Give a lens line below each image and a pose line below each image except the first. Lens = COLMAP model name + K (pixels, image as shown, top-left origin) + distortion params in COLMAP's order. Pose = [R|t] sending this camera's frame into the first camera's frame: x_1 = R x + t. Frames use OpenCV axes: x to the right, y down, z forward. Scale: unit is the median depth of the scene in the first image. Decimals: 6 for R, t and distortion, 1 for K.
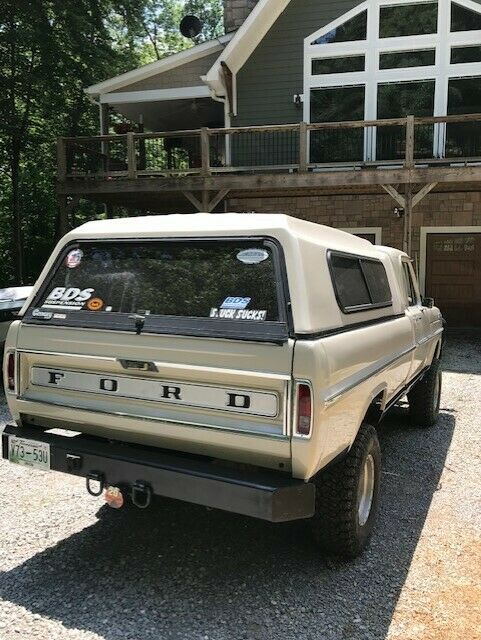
lens RADIAL K [[530.6, 0, 244.0], [0, 530.6, 317.7], [0, 0, 1]] dist [0.011251, -0.000371]
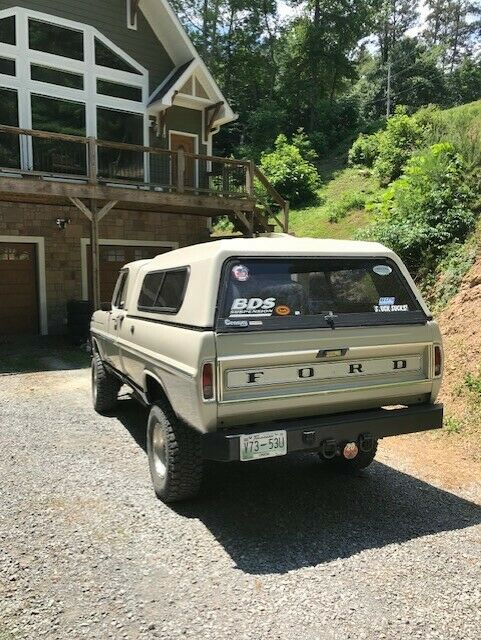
lens RADIAL K [[530.6, 0, 244.0], [0, 530.6, 317.7], [0, 0, 1]] dist [0.011251, -0.000371]
pose [[0.652833, -0.072084, 0.754064, -1.218148], [0.082930, 0.996280, 0.023442, -0.043128], [-0.752949, 0.047231, 0.656382, 0.268235]]
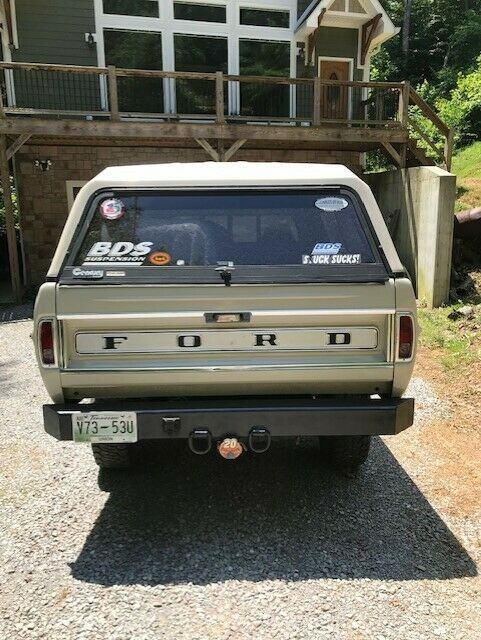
lens RADIAL K [[530.6, 0, 244.0], [0, 530.6, 317.7], [0, 0, 1]] dist [0.011251, -0.000371]
pose [[0.890935, -0.097423, 0.443558, -0.556562], [0.060407, 0.993462, 0.096871, -0.003249], [-0.450095, -0.059512, 0.890995, 0.096946]]
